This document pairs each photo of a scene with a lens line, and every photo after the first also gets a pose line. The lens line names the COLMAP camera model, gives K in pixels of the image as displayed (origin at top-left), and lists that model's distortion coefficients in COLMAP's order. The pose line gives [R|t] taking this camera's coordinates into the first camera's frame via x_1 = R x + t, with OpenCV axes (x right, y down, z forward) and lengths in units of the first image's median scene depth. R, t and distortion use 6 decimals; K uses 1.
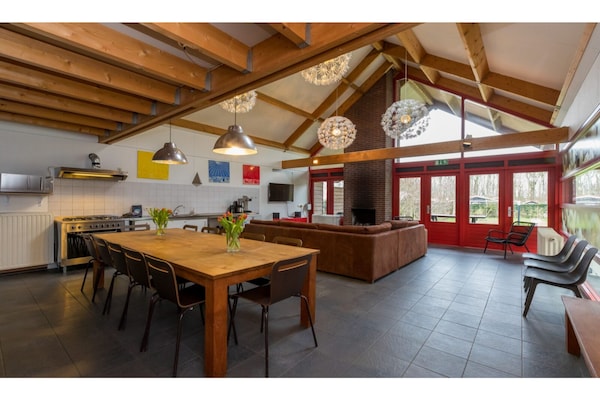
lens RADIAL K [[269.4, 0, 300.1], [0, 269.4, 200.0], [0, 0, 1]] dist [0.000554, 0.000044]
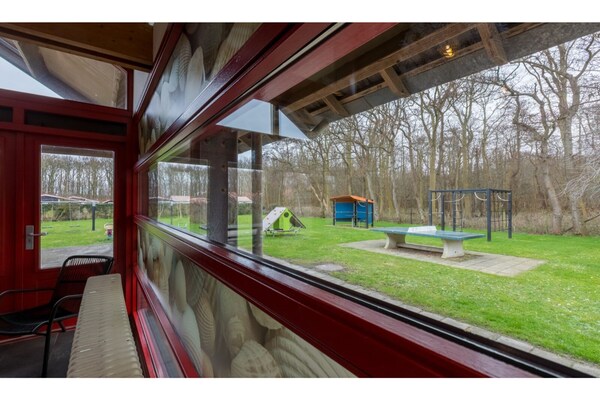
lens RADIAL K [[269.4, 0, 298.7], [0, 269.4, 191.9], [0, 0, 1]] dist [0.000554, 0.000044]
pose [[0.259083, 0.011916, 0.965782, 0.487481], [0.010462, 0.999831, -0.015143, -0.016664], [-0.965798, 0.014027, 0.258915, 0.500482]]
